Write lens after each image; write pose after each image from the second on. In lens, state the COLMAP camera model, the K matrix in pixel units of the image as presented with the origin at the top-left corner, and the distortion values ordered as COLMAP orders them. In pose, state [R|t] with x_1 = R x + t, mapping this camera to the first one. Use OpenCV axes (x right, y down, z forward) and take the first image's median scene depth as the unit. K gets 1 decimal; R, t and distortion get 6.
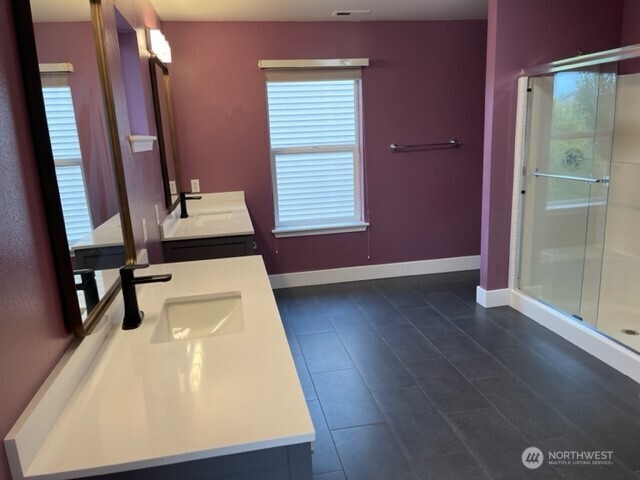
lens RADIAL K [[484.7, 0, 318.0], [0, 484.7, 239.5], [0, 0, 1]] dist [0.084555, -0.108471]
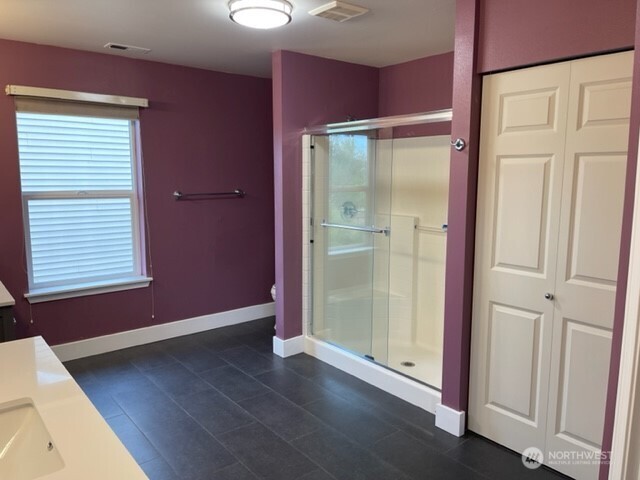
lens RADIAL K [[484.7, 0, 318.0], [0, 484.7, 239.5], [0, 0, 1]] dist [0.084555, -0.108471]
pose [[0.880873, -0.018404, 0.472994, -0.059912], [0.062360, 0.995046, -0.077420, -0.018439], [-0.469227, 0.097693, 0.877657, 0.075106]]
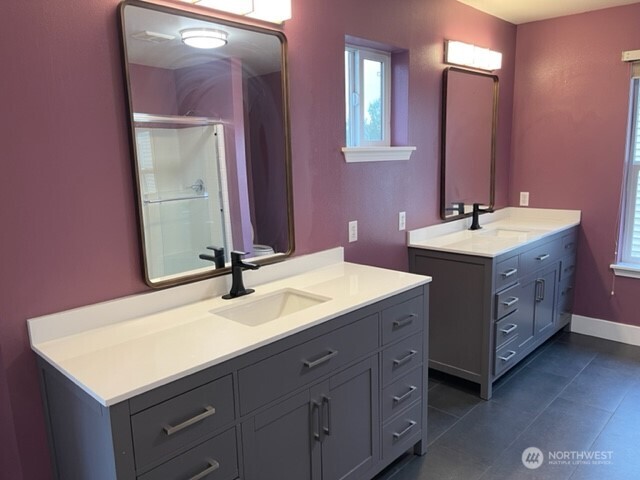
lens RADIAL K [[484.7, 0, 318.0], [0, 484.7, 239.5], [0, 0, 1]] dist [0.084555, -0.108471]
pose [[0.588607, 0.172257, -0.789854, 0.287770], [-0.177336, 0.980750, 0.081736, -0.046147], [0.788729, 0.091959, 0.607824, 0.156280]]
